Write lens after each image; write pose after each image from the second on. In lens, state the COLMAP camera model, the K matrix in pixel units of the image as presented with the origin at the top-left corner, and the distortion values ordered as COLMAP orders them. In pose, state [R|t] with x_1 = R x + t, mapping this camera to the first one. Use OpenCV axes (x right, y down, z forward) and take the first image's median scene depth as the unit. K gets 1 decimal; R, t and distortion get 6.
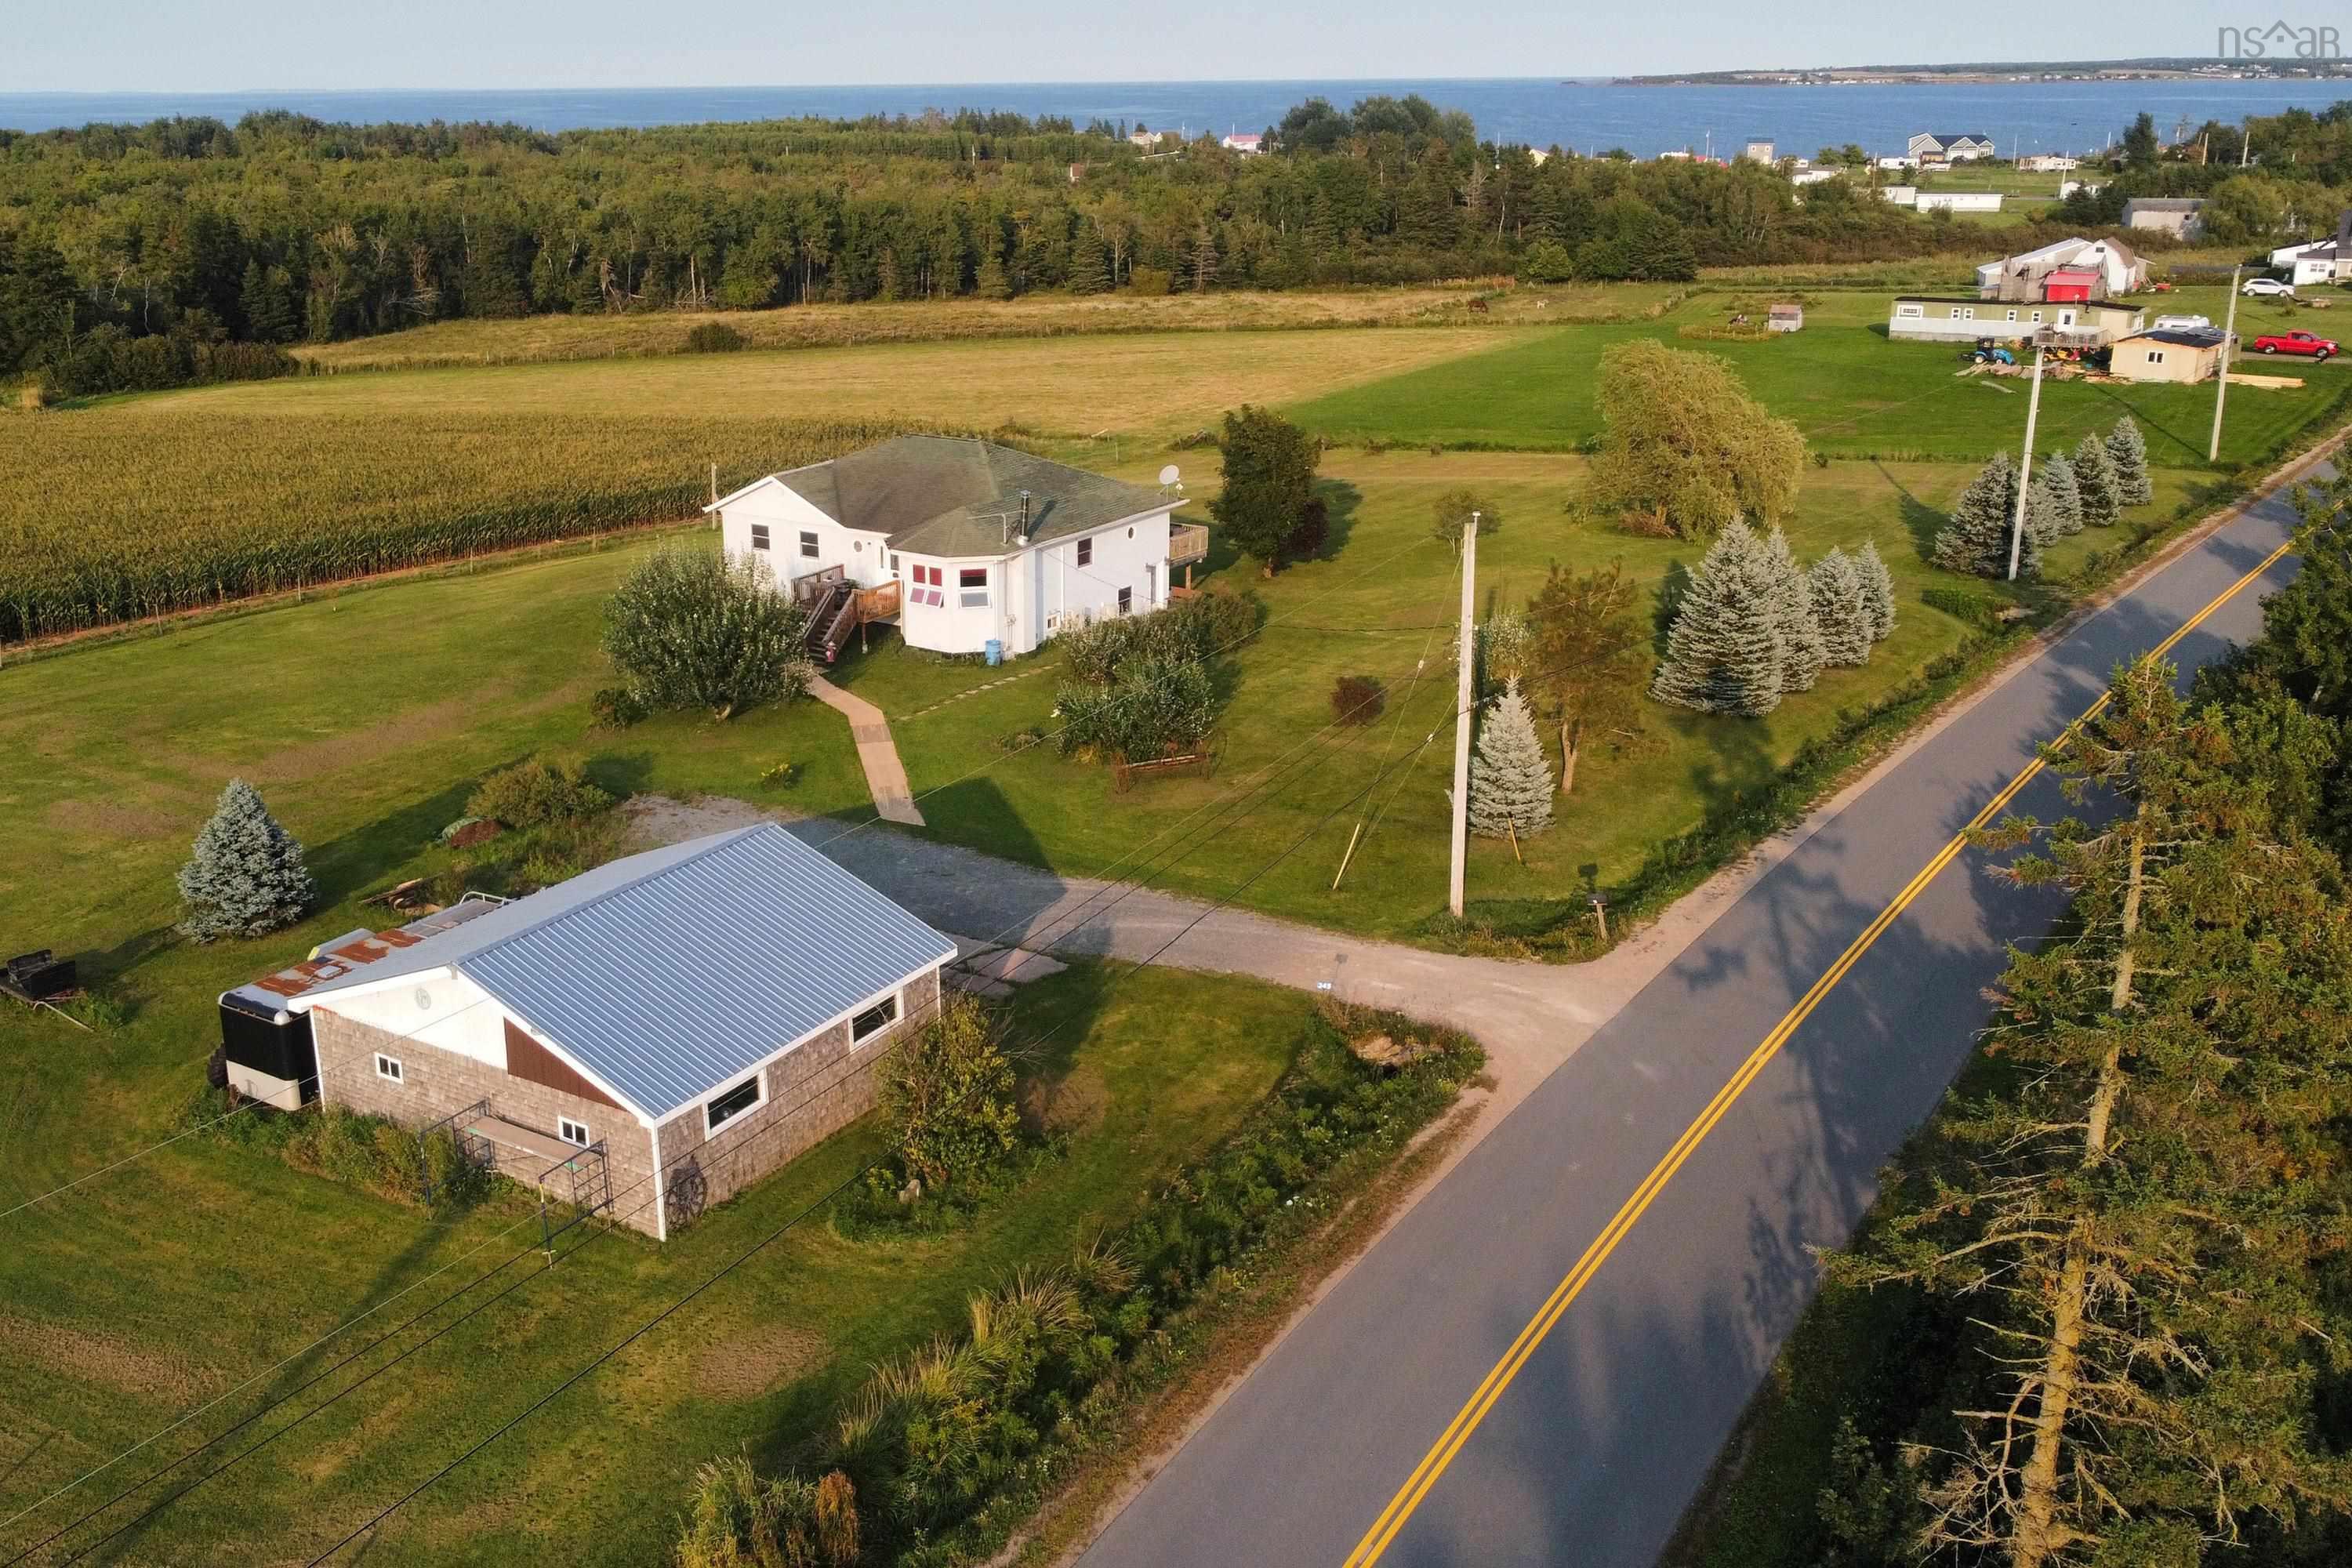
lens RADIAL K [[2109.6, 0, 1078.0], [0, 2109.6, 787.2], [0, 0, 1]] dist [-0.005535, -0.015256]
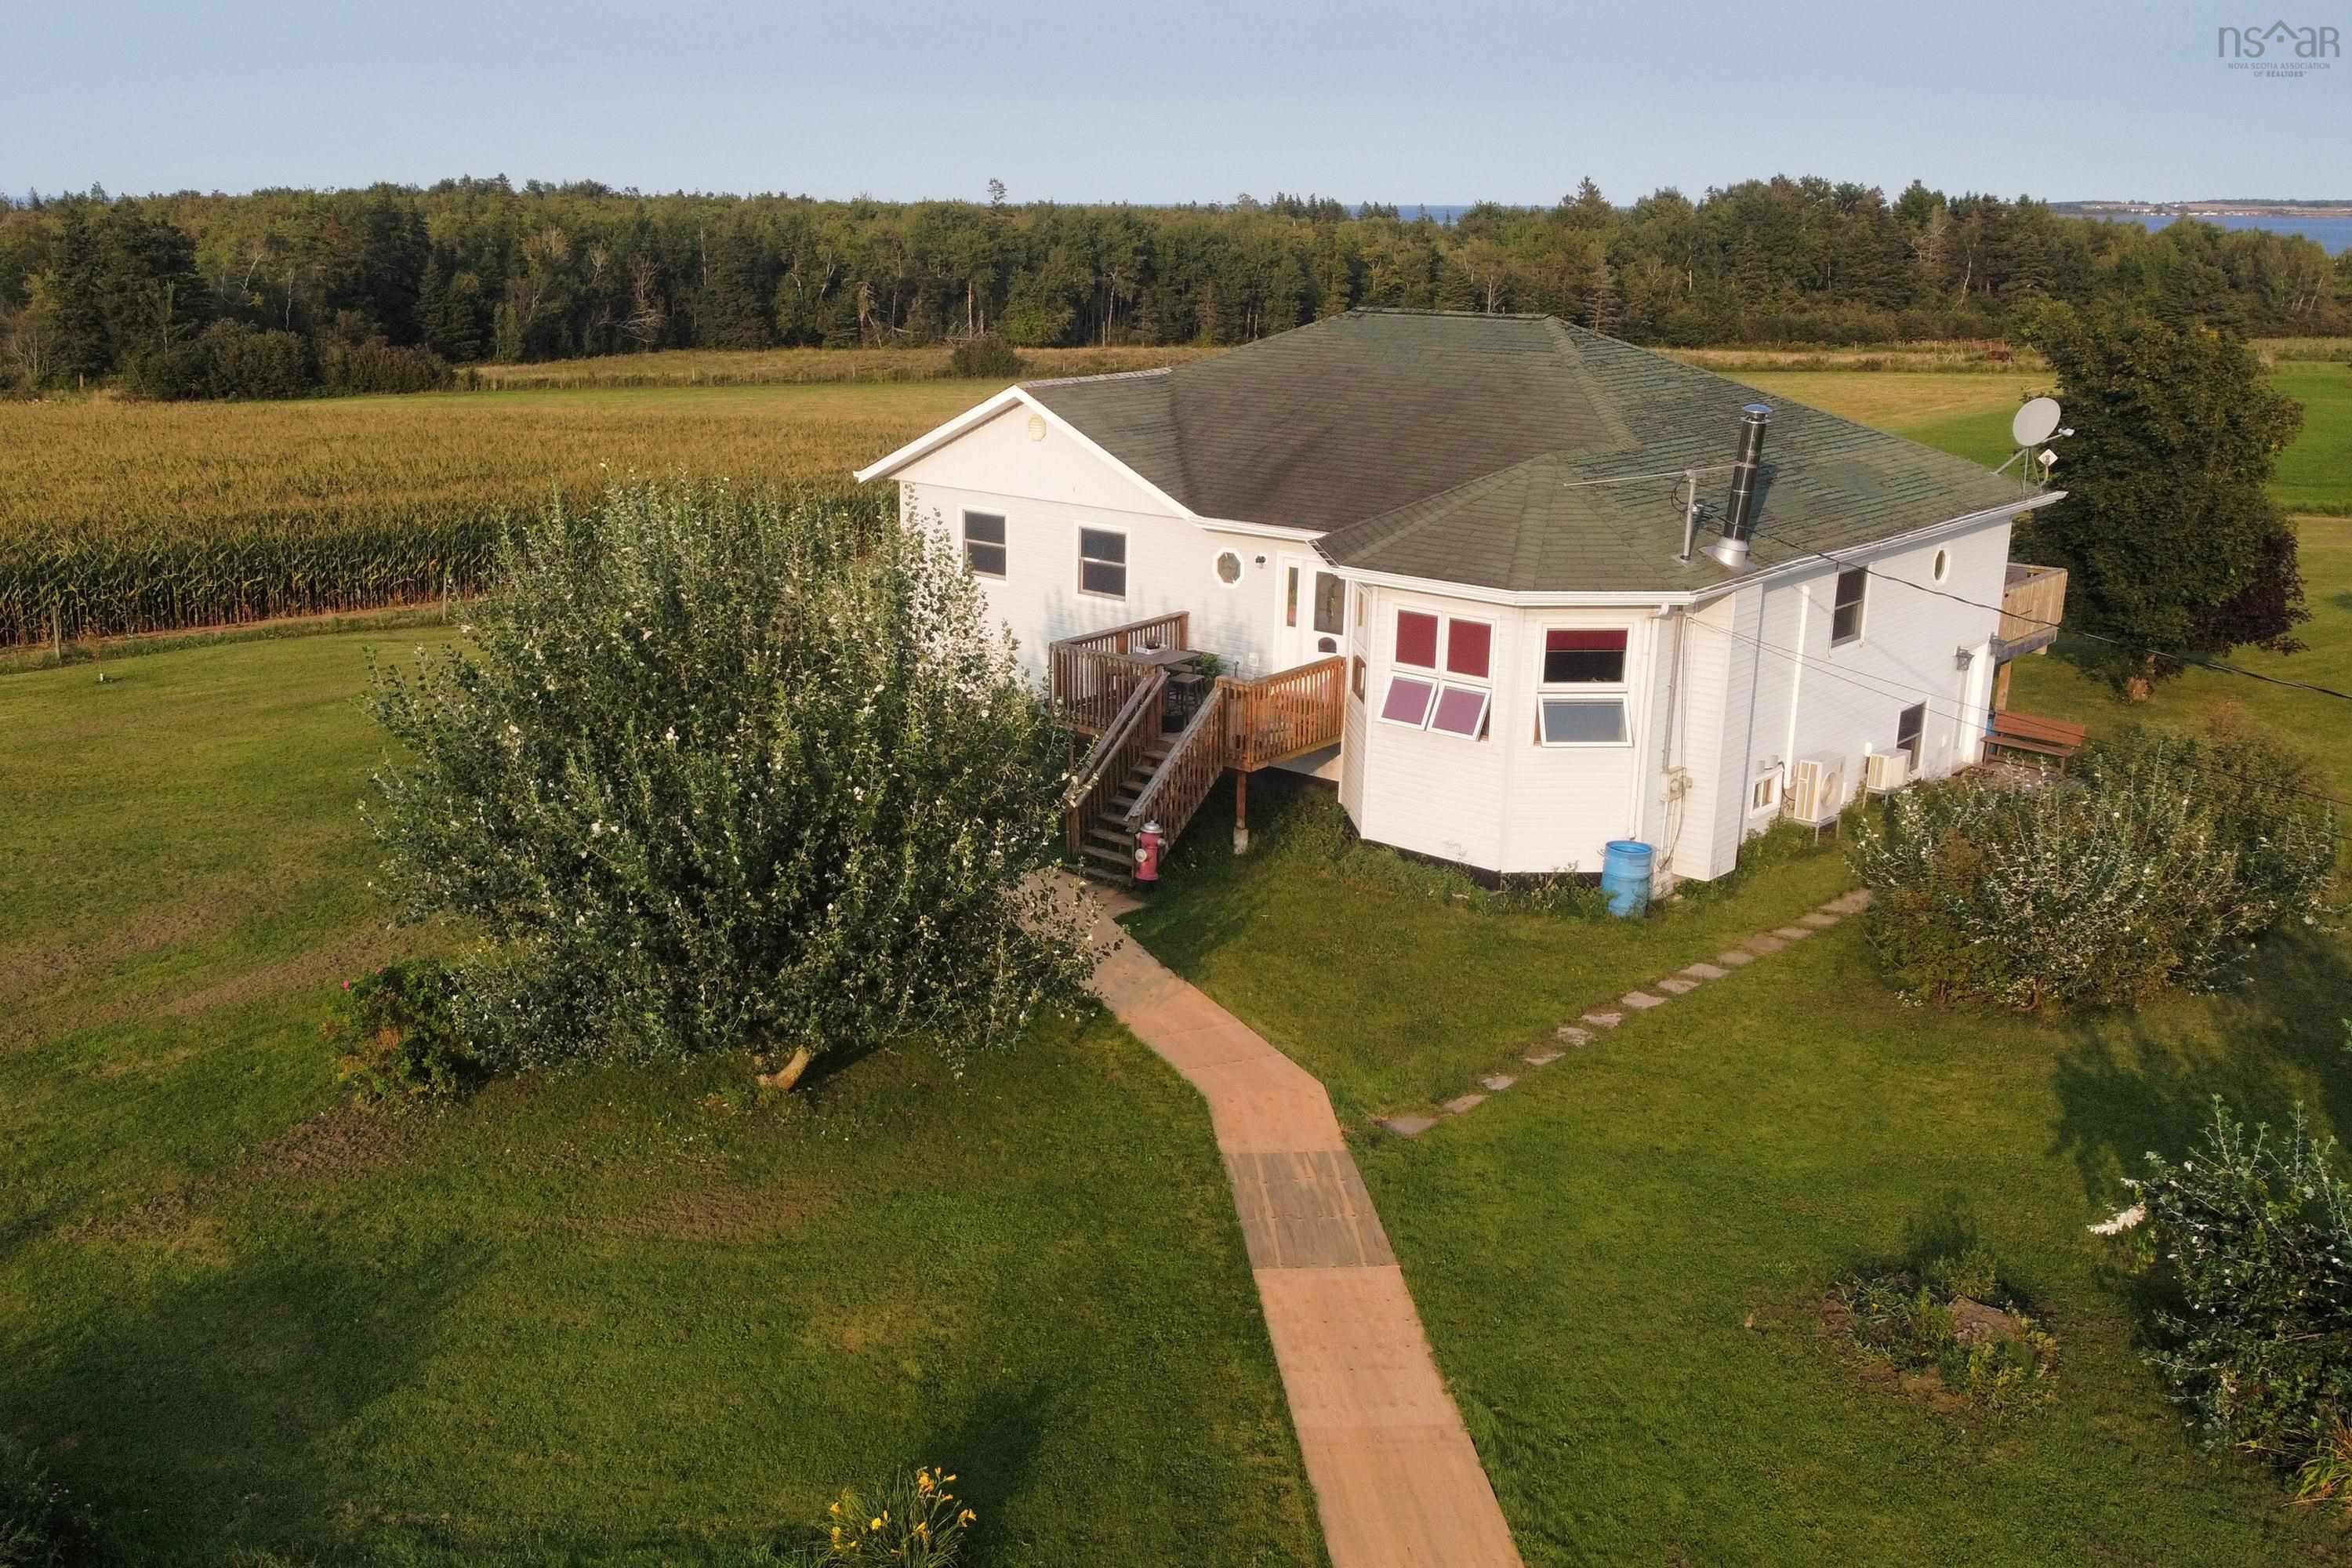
lens RADIAL K [[2109.6, 0, 1078.0], [0, 2109.6, 787.2], [0, 0, 1]] dist [-0.005535, -0.015256]
pose [[0.990417, 0.050130, -0.128693, -0.035292], [-0.057081, 0.997071, -0.050897, -0.023469], [0.125765, 0.057756, 0.990377, 0.272761]]
